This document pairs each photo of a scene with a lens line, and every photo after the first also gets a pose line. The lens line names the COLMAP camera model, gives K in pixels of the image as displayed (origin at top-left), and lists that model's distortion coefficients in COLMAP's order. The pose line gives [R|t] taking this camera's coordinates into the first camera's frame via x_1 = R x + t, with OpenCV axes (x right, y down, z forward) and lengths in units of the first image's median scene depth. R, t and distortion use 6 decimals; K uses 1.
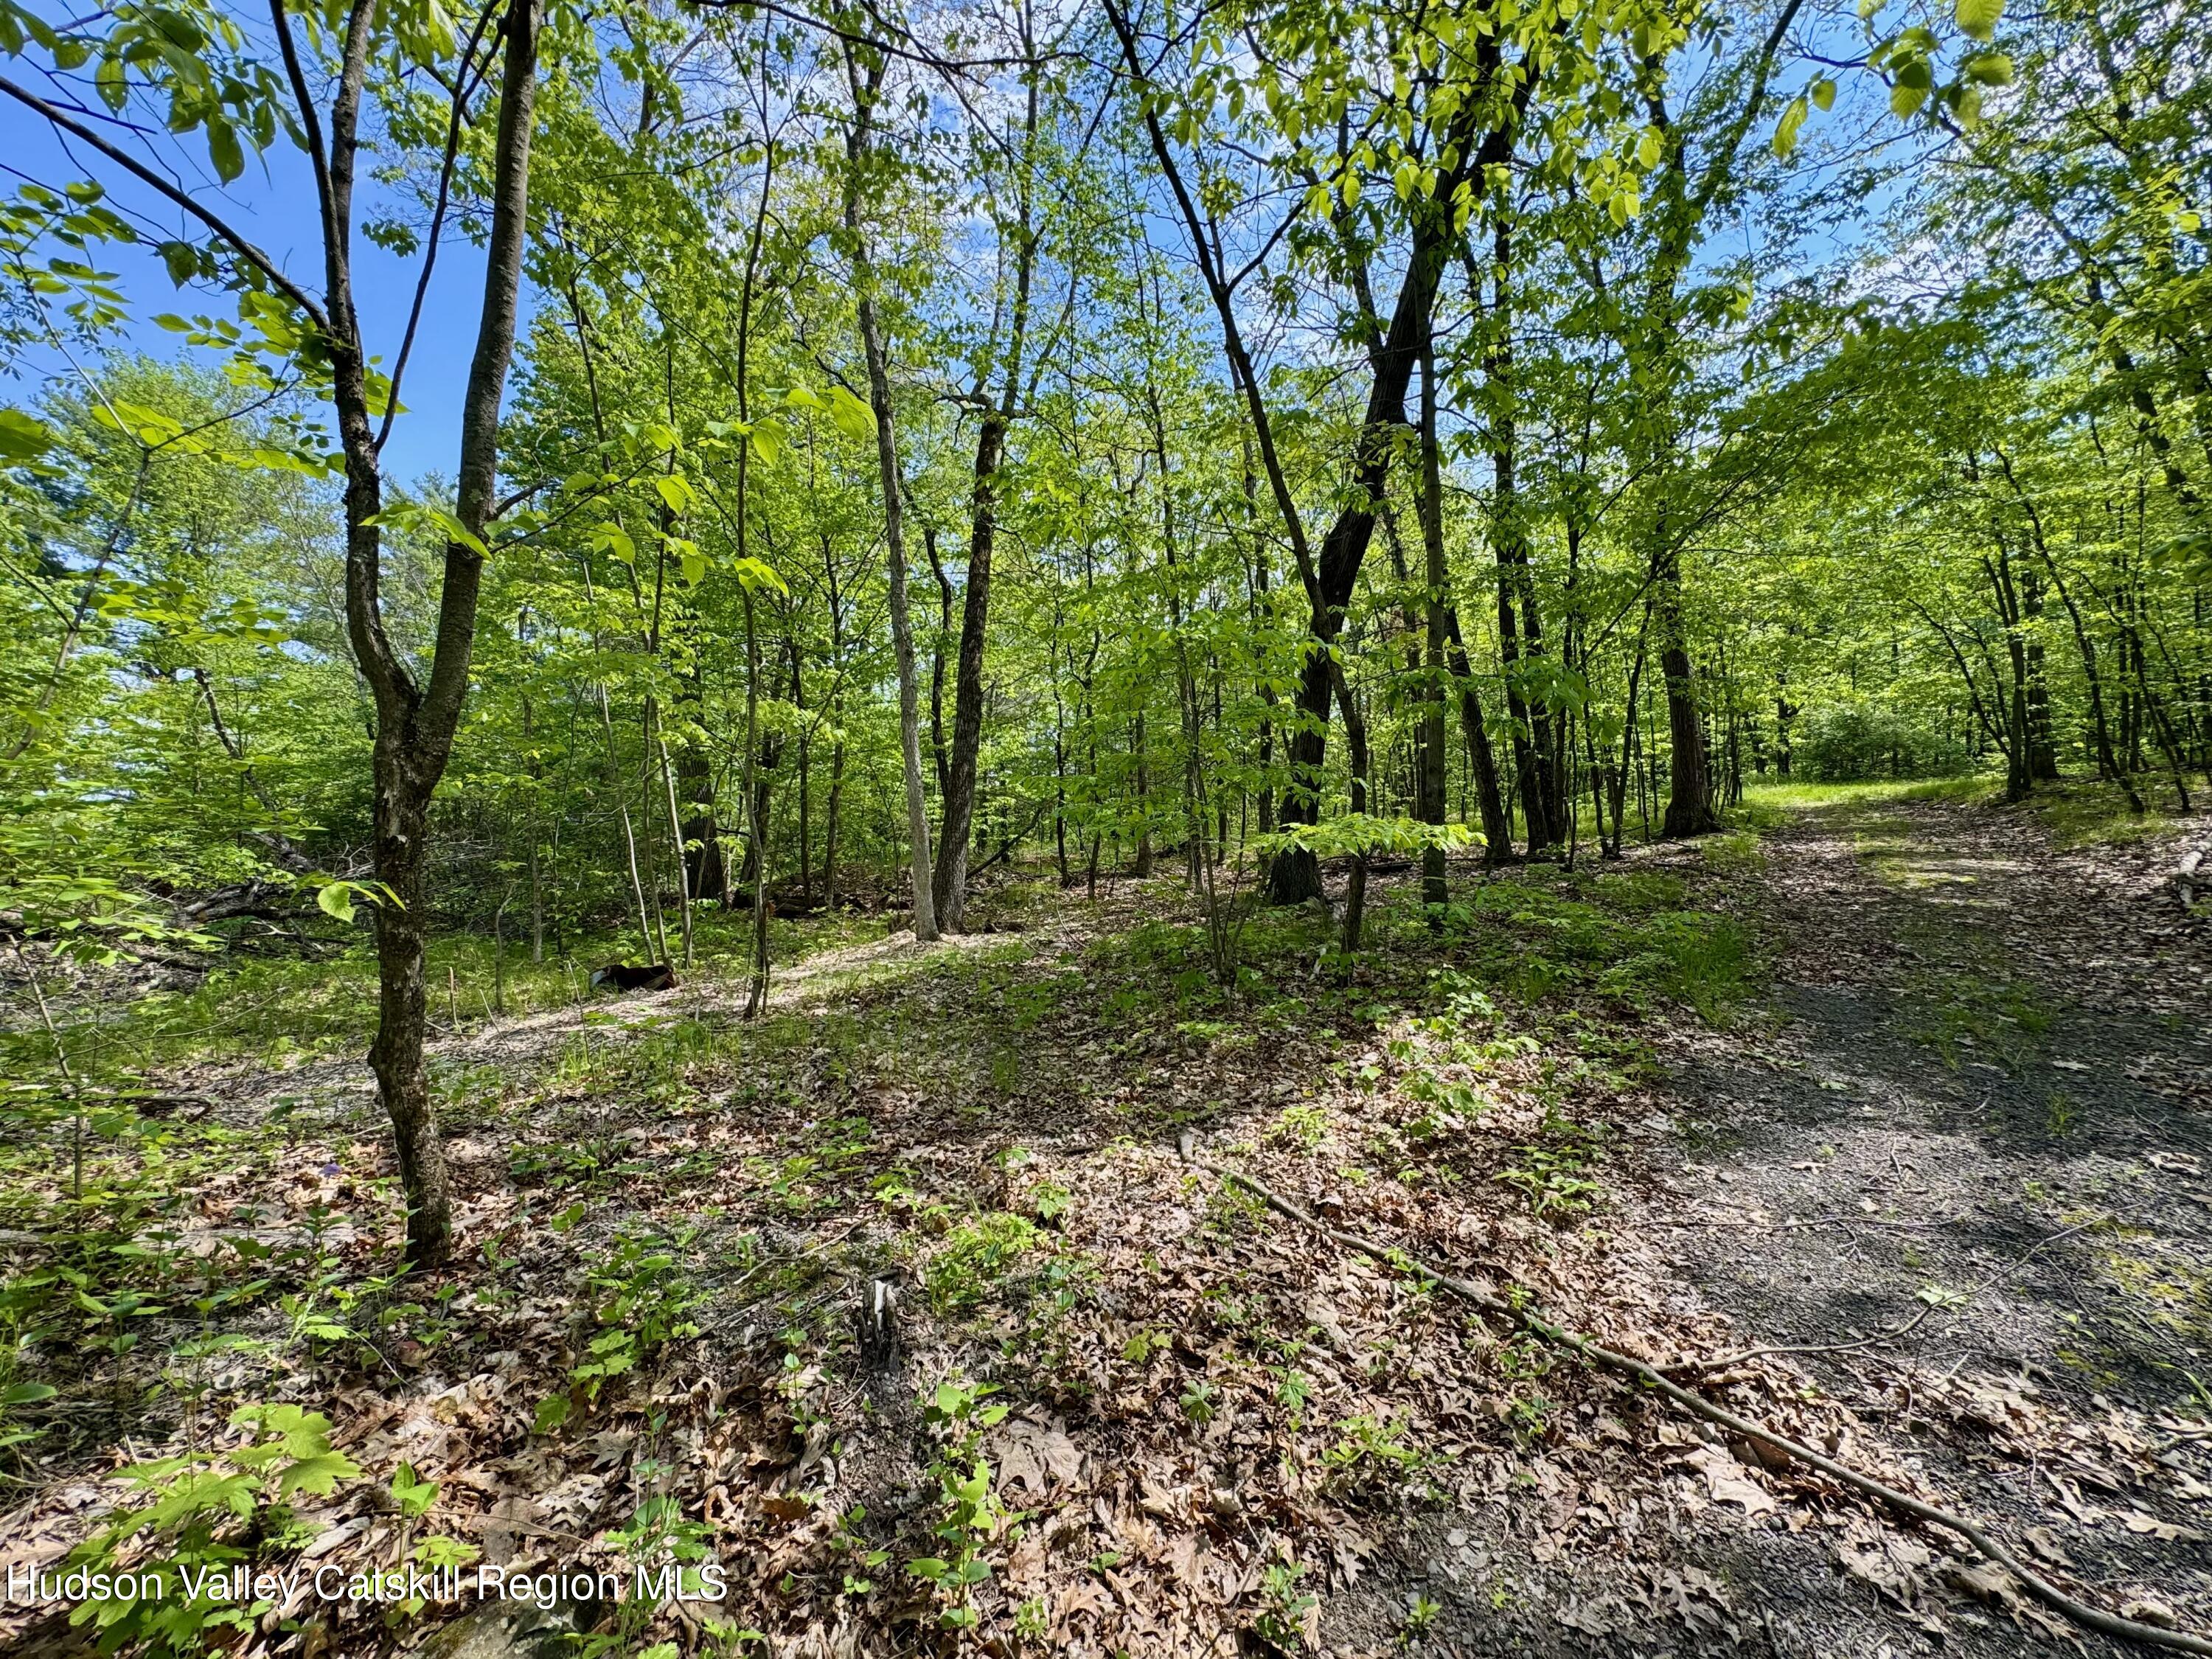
lens RADIAL K [[884.1, 0, 1109.4], [0, 884.1, 825.1], [0, 0, 1]] dist [-0.001376, 0.000455]
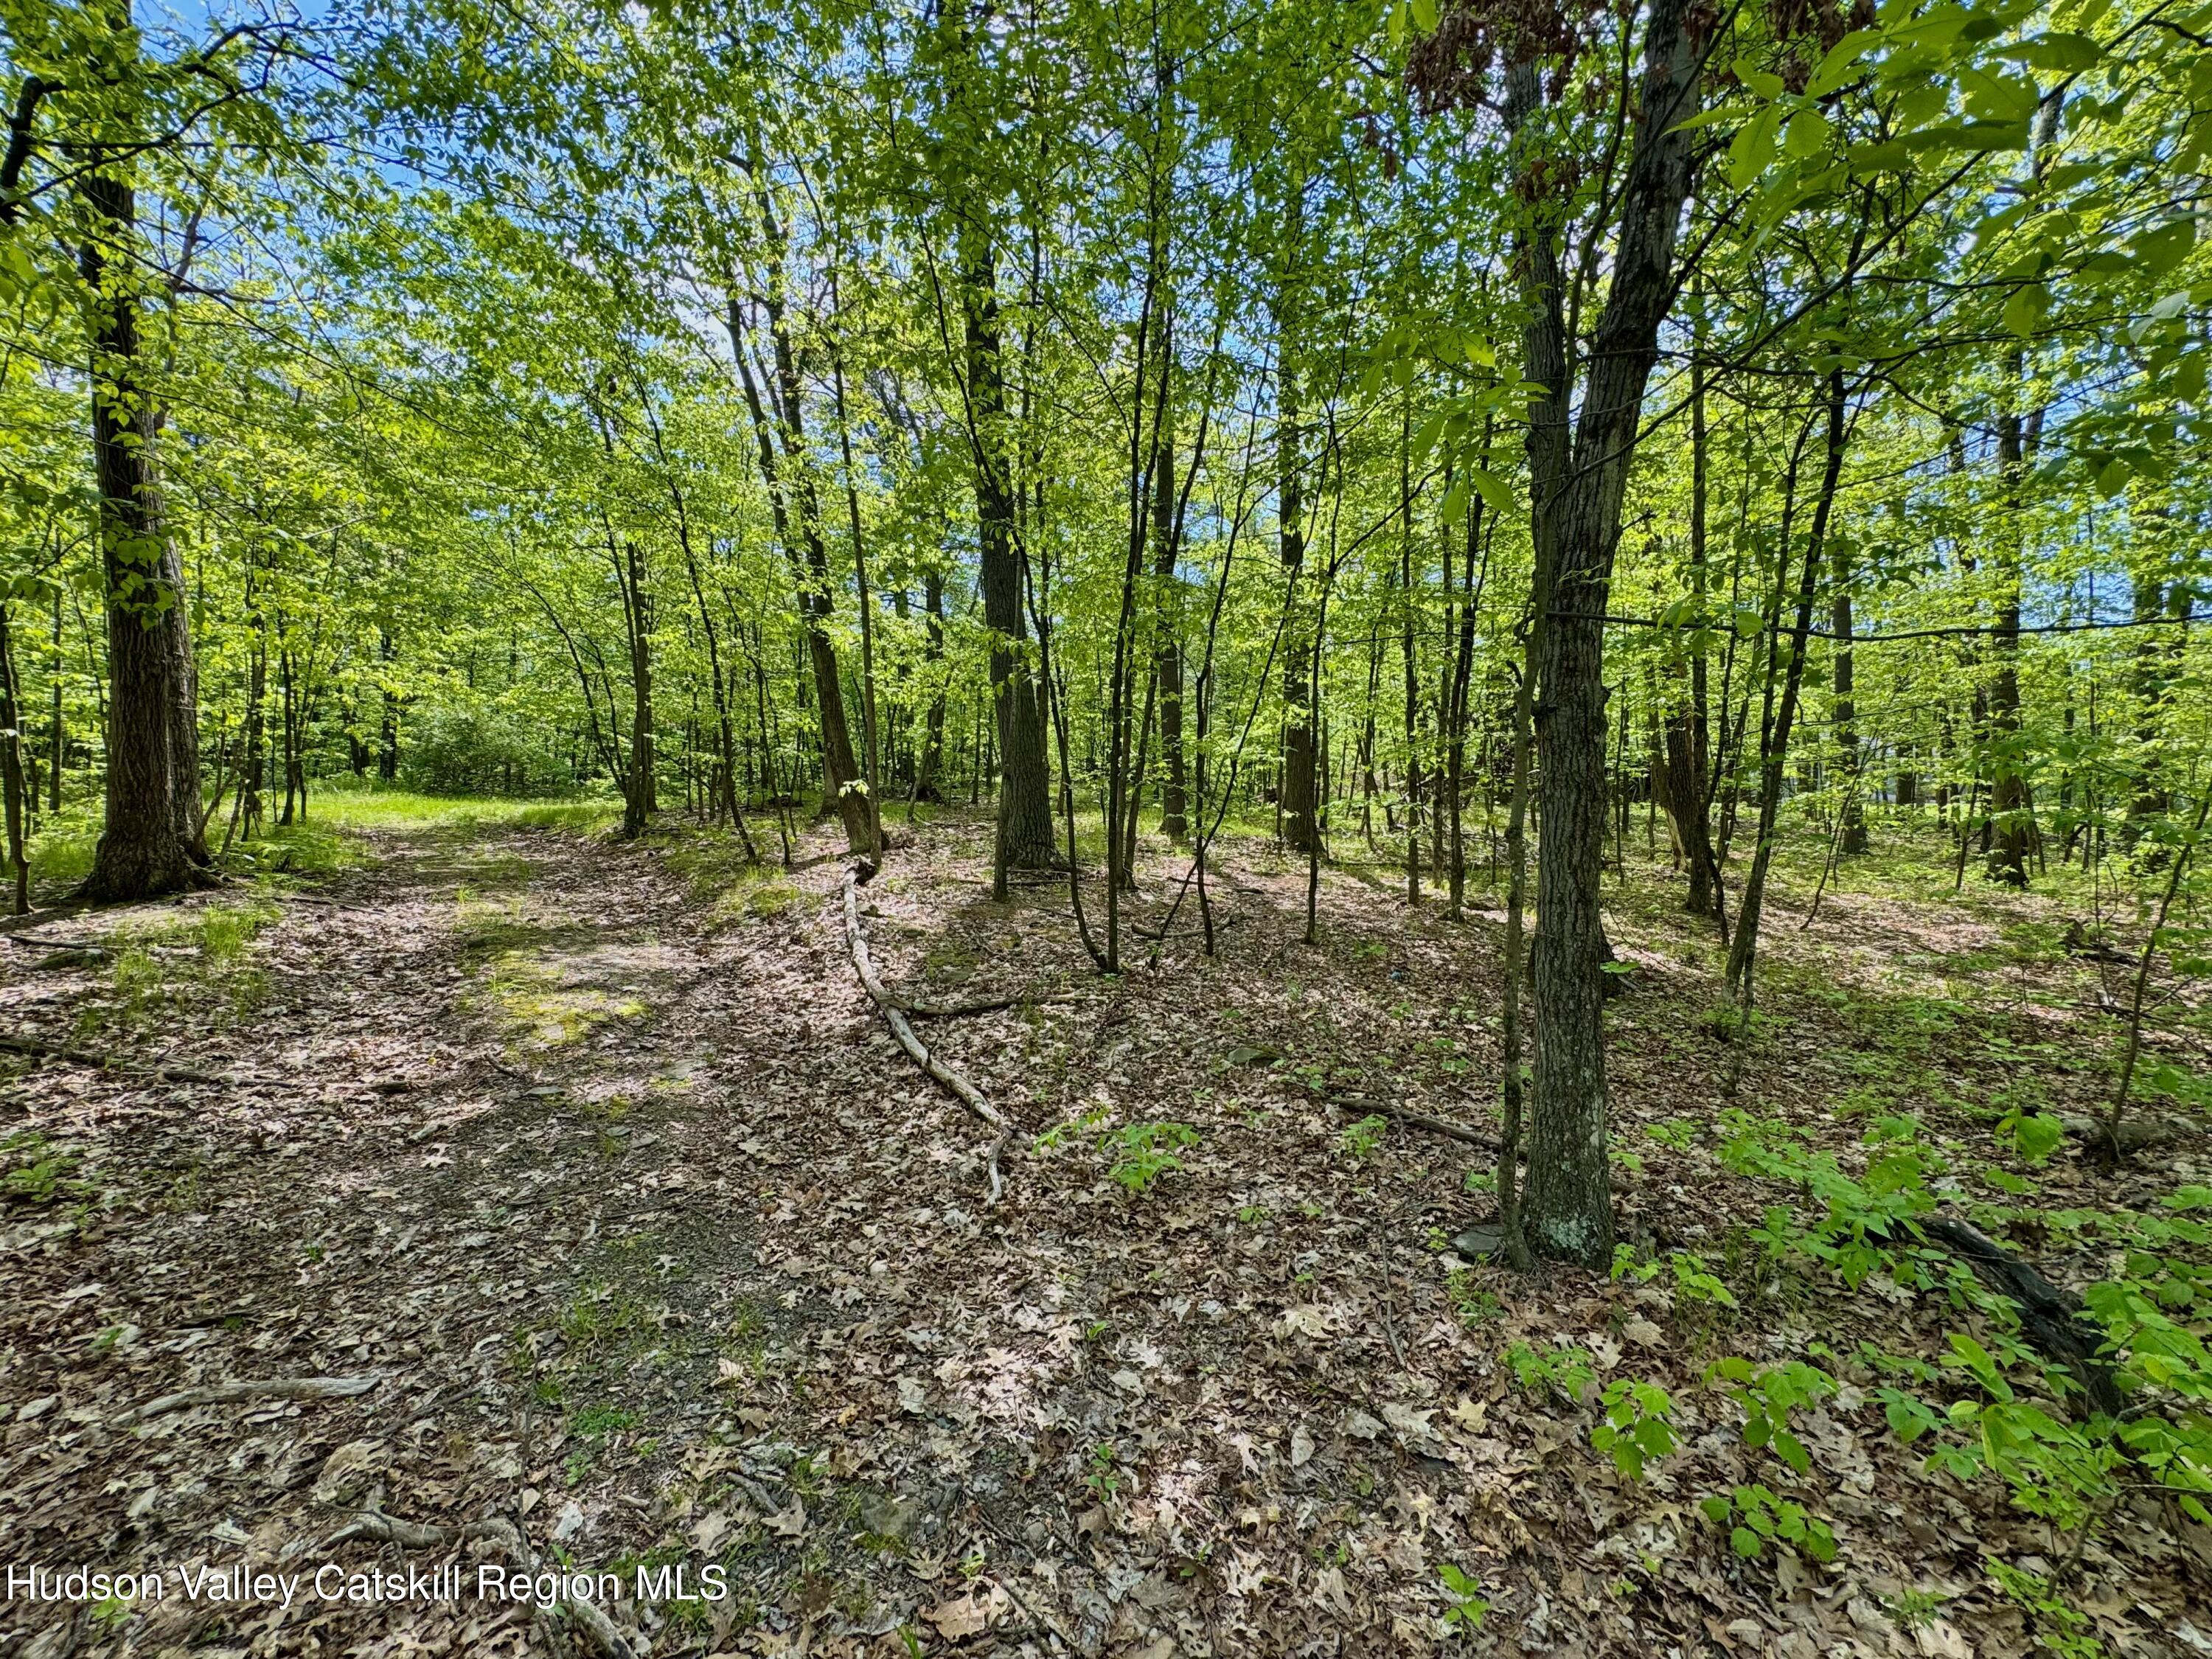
lens RADIAL K [[884.1, 0, 1109.8], [0, 884.1, 831.2], [0, 0, 1]] dist [-0.001376, 0.000455]
pose [[0.238069, 0.030781, 0.970760, 0.200694], [-0.033063, 0.999175, -0.023574, -0.019577], [-0.970685, -0.026484, 0.238890, 0.232912]]
